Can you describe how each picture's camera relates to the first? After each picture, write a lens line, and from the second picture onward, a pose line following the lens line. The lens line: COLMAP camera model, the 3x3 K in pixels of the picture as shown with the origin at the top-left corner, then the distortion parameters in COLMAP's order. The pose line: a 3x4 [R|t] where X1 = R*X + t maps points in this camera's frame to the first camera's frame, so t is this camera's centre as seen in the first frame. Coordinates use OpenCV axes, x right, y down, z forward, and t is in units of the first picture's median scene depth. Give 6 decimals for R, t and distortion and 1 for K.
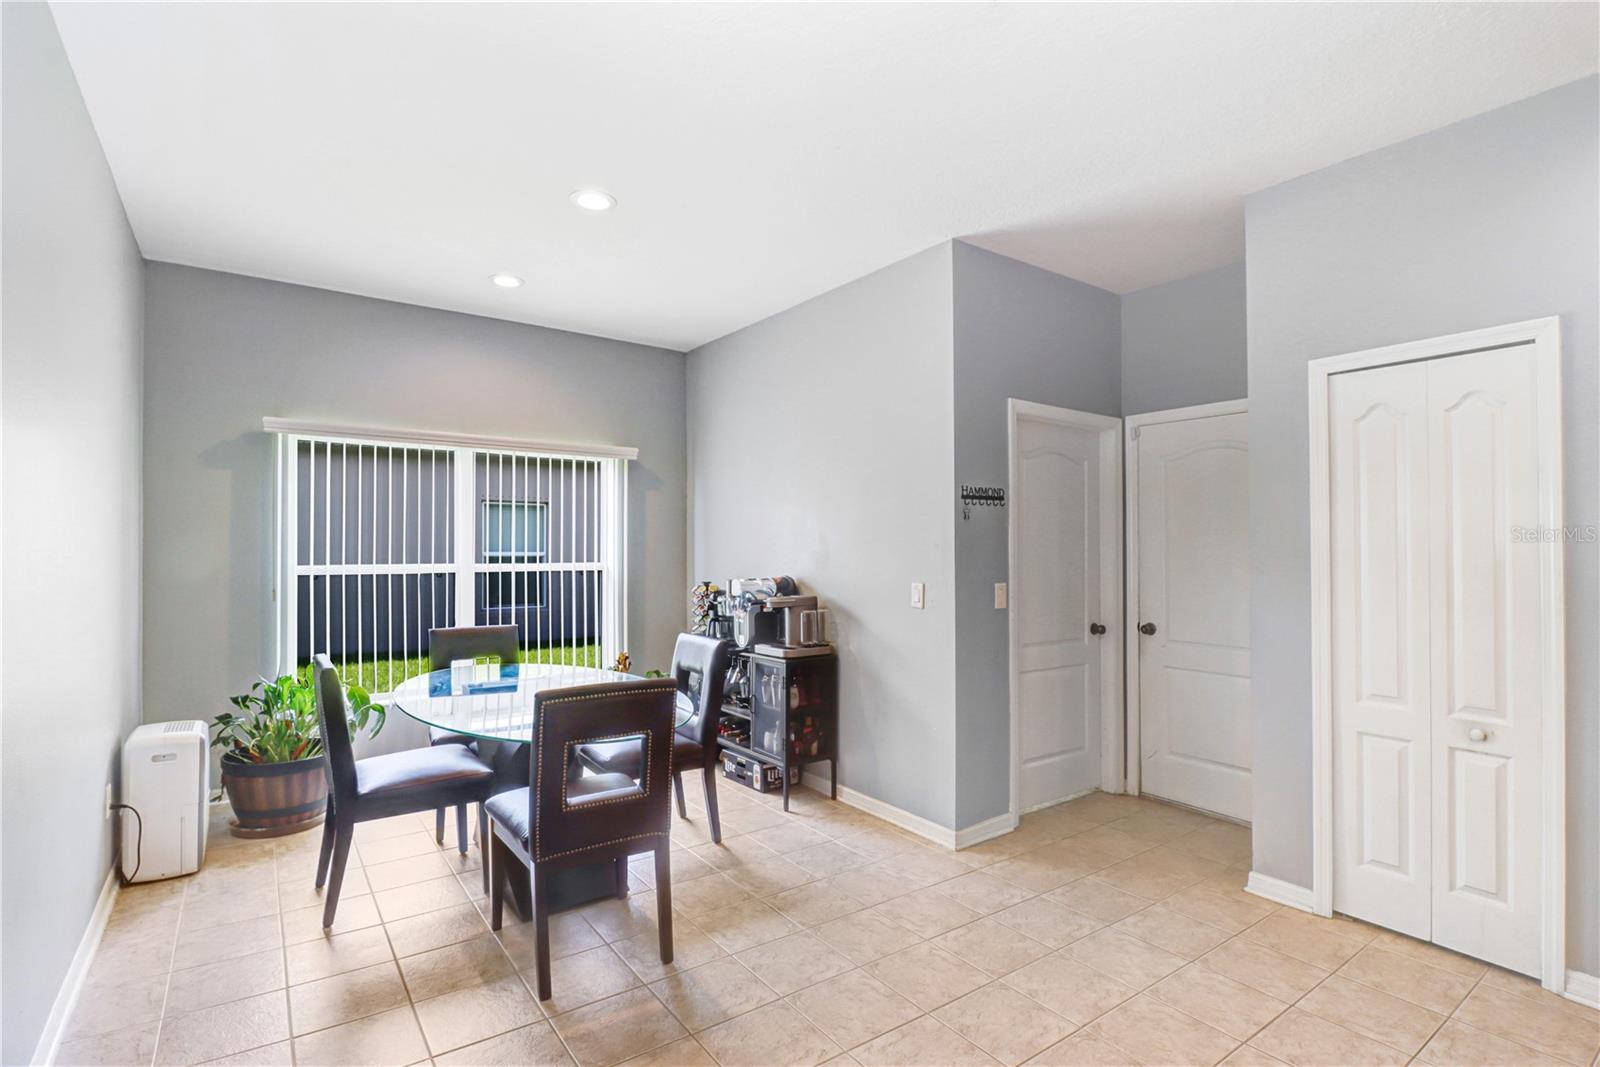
lens RADIAL K [[773.7, 0, 800.0], [0, 773.7, 533.5], [0, 0, 1]] dist [-0.000033, -0.000451]
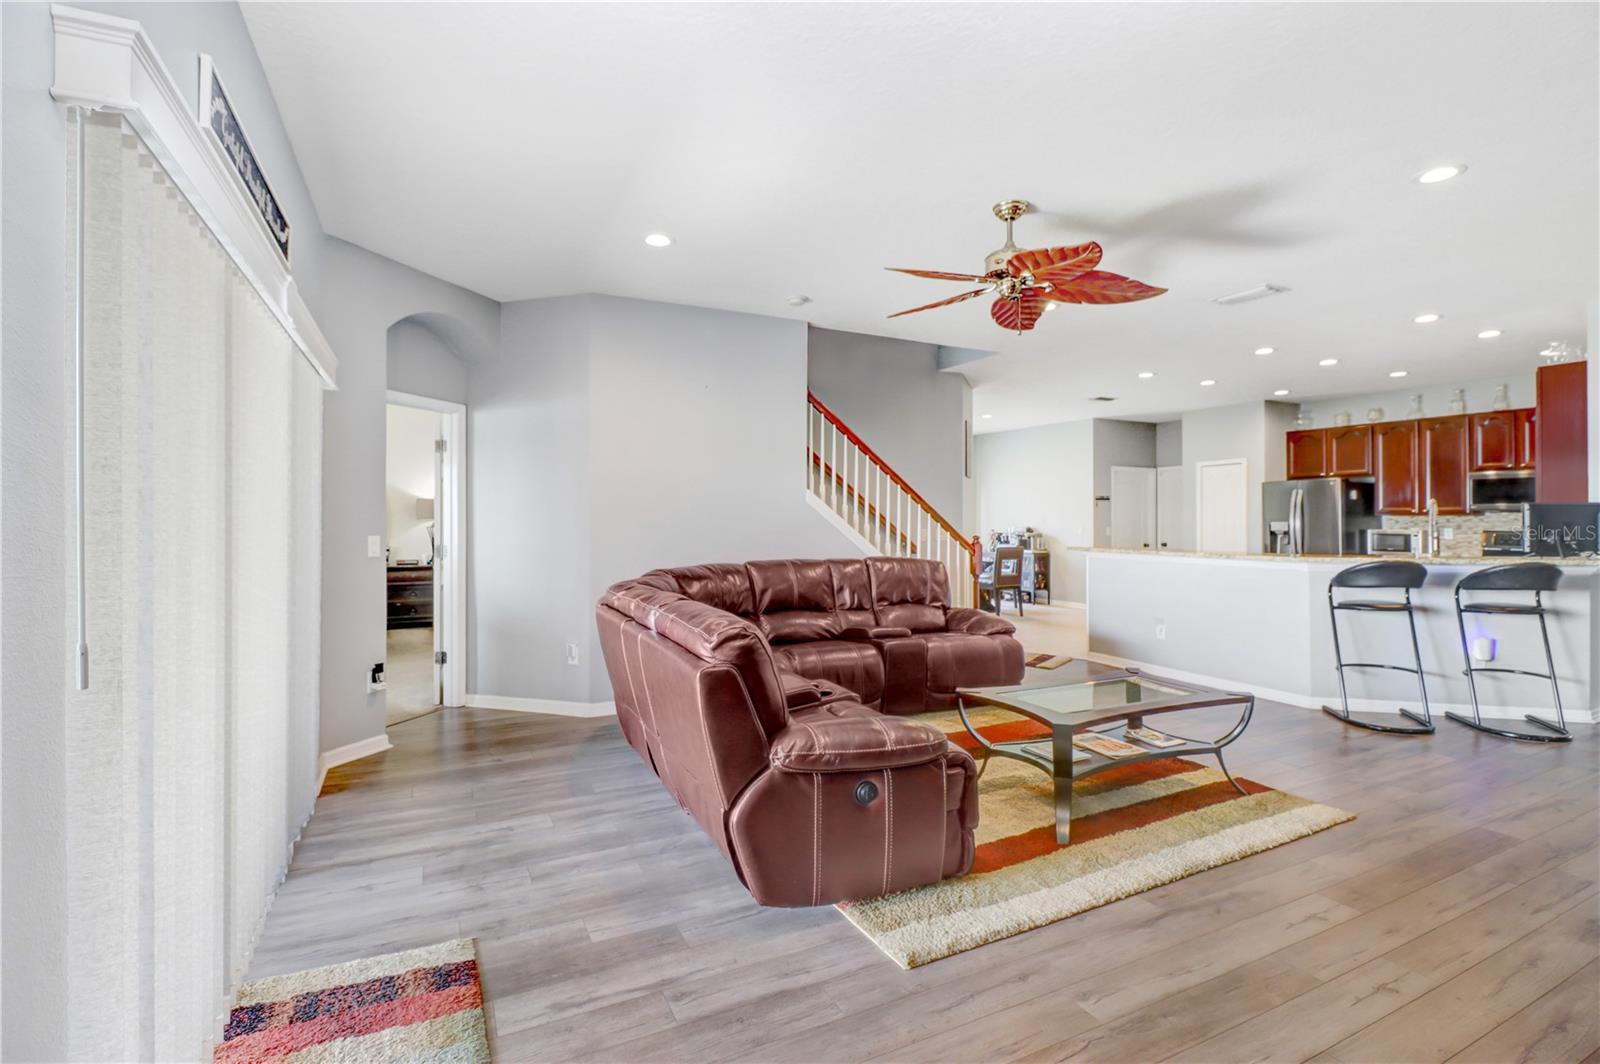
lens RADIAL K [[730.0, 0, 797.2], [0, 730.0, 508.5], [0, 0, 1]] dist [-0.017461, -0.000340]
pose [[0.983543, -0.003643, -0.180638, -0.387489], [0.003461, 0.999993, -0.001320, -0.009353], [0.180642, 0.000673, 0.983549, -1.844777]]
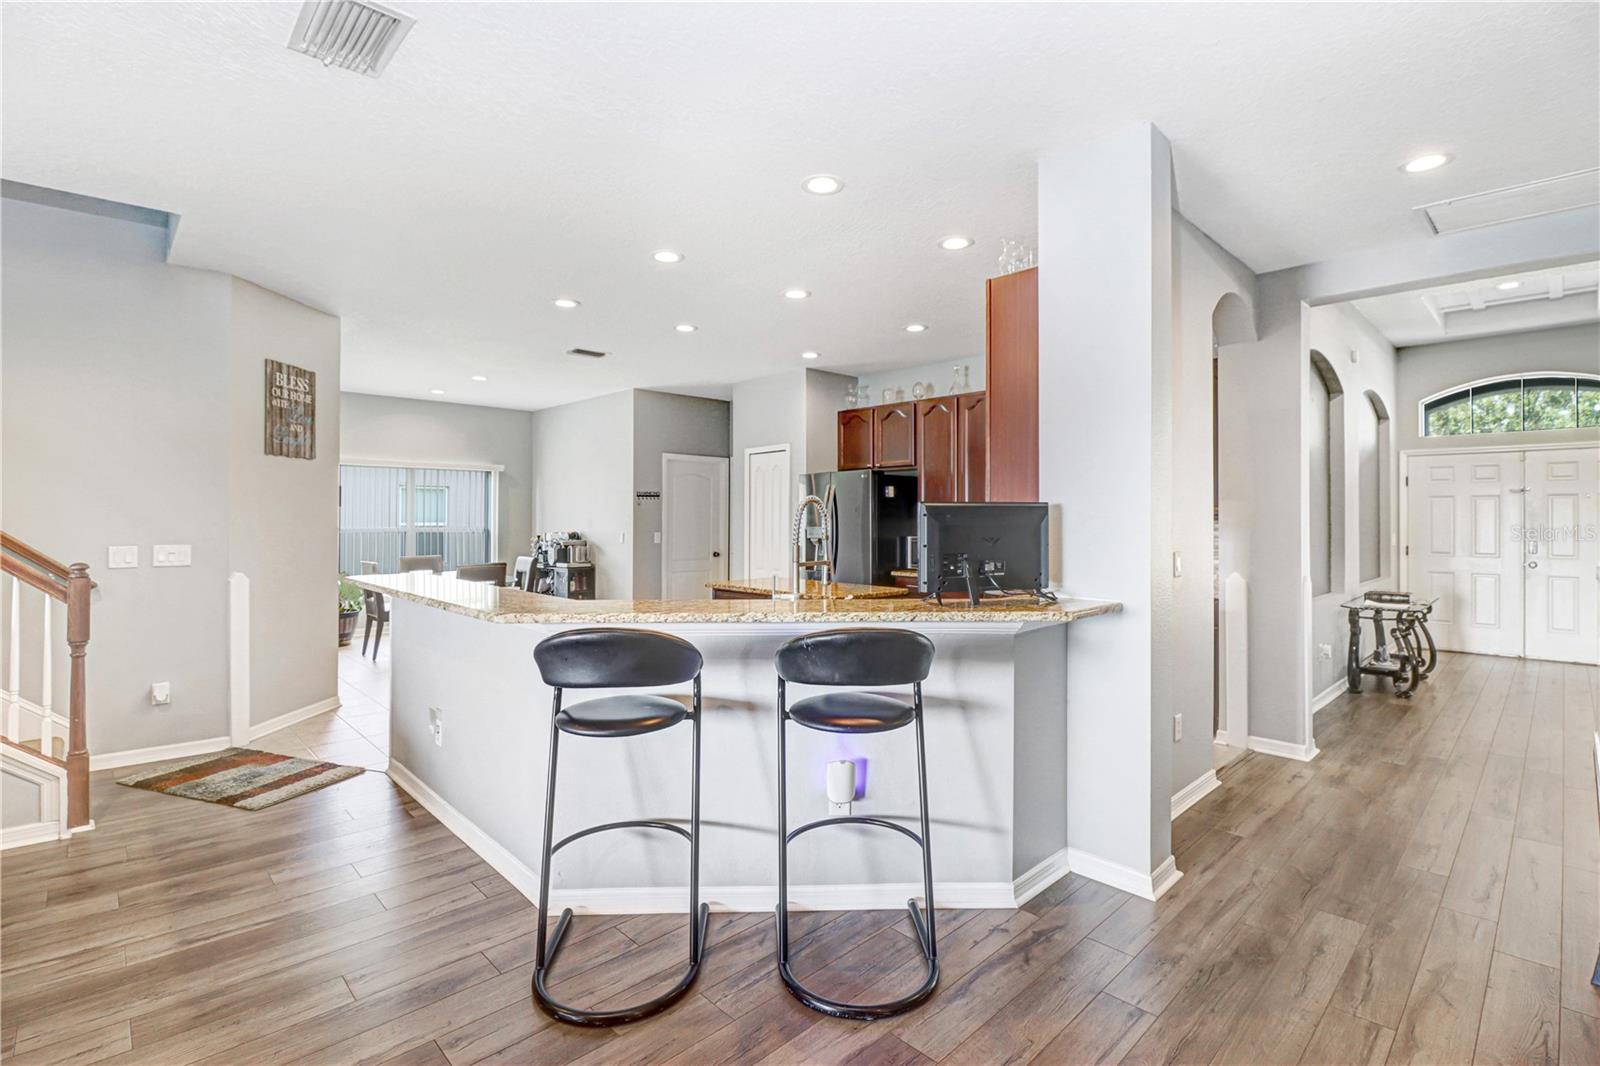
lens RADIAL K [[736.8, 0, 800.7], [0, 736.8, 498.3], [0, 0, 1]] dist [-0.013173, -0.000327]
pose [[0.991749, 0.002402, 0.128175, 0.362901], [-0.001009, 0.999940, -0.010935, -0.013576], [-0.128194, 0.010716, 0.991691, -1.138465]]
